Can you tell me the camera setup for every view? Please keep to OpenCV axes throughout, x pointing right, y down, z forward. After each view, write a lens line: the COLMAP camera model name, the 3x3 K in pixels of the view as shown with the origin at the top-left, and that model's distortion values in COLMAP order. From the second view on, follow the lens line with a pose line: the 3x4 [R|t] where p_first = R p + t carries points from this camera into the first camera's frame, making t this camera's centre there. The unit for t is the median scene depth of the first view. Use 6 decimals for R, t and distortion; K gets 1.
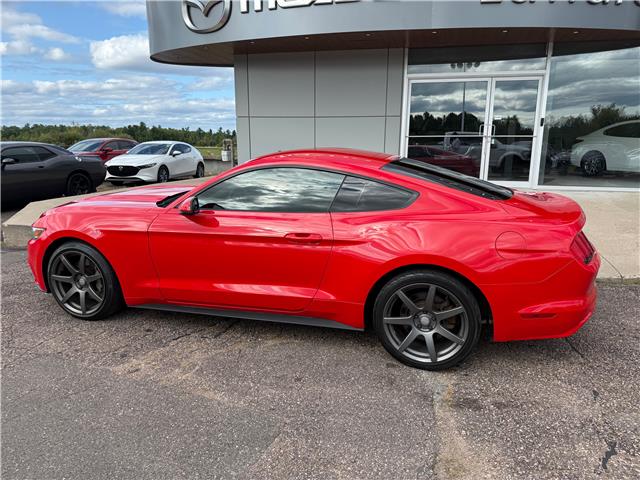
lens RADIAL K [[451.0, 0, 324.4], [0, 451.0, 238.8], [0, 0, 1]] dist [0.035131, -0.055238]
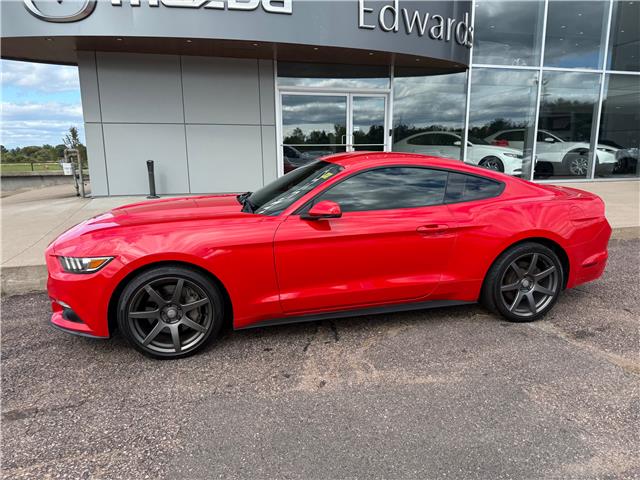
lens RADIAL K [[452.5, 0, 324.9], [0, 452.5, 240.5], [0, 0, 1]] dist [0.030908, -0.047350]
pose [[0.864752, -0.109269, 0.490168, -0.323172], [0.119607, 0.992768, 0.010300, -0.006302], [-0.487749, 0.049721, 0.871567, 0.059101]]
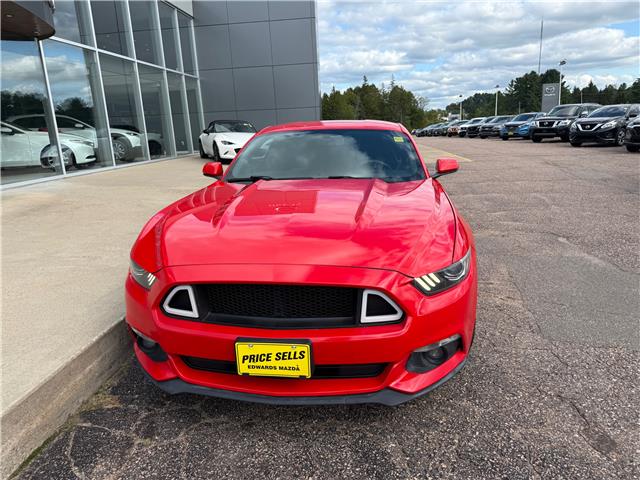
lens RADIAL K [[453.3, 0, 327.1], [0, 453.3, 238.2], [0, 0, 1]] dist [0.040080, -0.054062]
pose [[-0.173834, -0.231864, 0.957090, -0.552832], [0.251373, 0.929243, 0.270775, -0.115122], [-0.952152, 0.287656, -0.103249, 0.587665]]
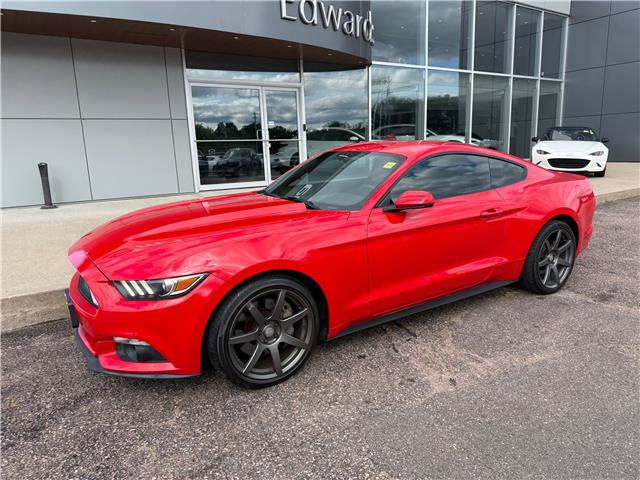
lens RADIAL K [[451.0, 0, 324.4], [0, 451.0, 238.8], [0, 0, 1]] dist [0.035131, -0.055238]
pose [[0.654441, -0.177157, 0.735066, -0.458027], [0.195754, 0.978717, 0.061596, -0.035479], [-0.730333, 0.103581, 0.675192, 0.209196]]
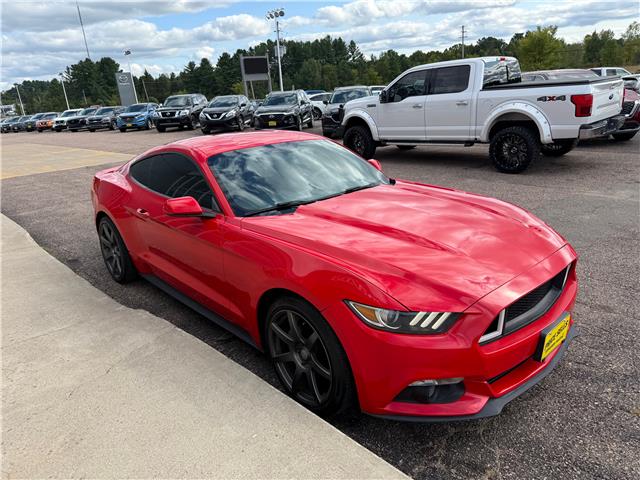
lens RADIAL K [[452.5, 0, 324.9], [0, 452.5, 240.5], [0, 0, 1]] dist [0.030908, -0.047350]
pose [[-0.857375, -0.110133, 0.502772, -0.347920], [0.172200, 0.859165, 0.481853, -0.218781], [-0.485032, 0.499706, -0.717662, 0.858692]]
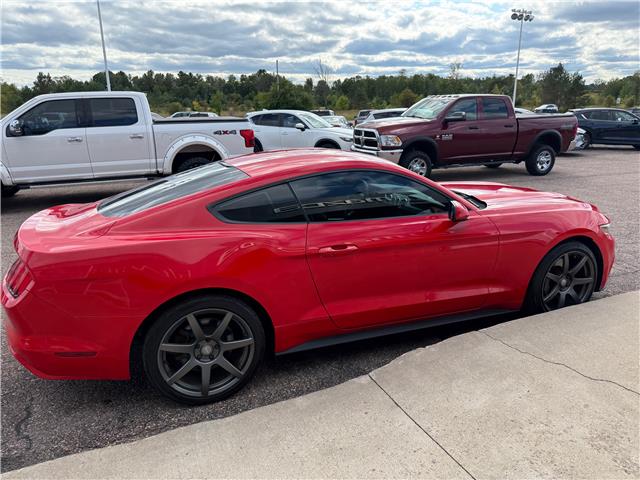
lens RADIAL K [[451.0, 0, 324.4], [0, 451.0, 238.8], [0, 0, 1]] dist [0.035131, -0.055238]
pose [[-0.795015, 0.170065, -0.582262, 0.282288], [-0.121456, 0.895827, 0.427484, -0.209552], [0.594305, 0.410576, -0.691541, 0.835677]]
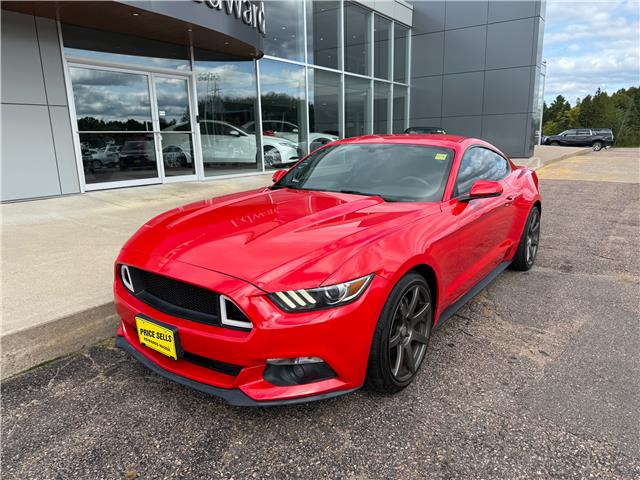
lens RADIAL K [[452.5, 0, 324.9], [0, 452.5, 240.5], [0, 0, 1]] dist [0.030908, -0.047350]
pose [[0.331623, -0.217511, 0.917995, -0.549710], [0.220837, 0.963921, 0.148616, -0.076594], [-0.917201, 0.153443, 0.367693, 0.395674]]
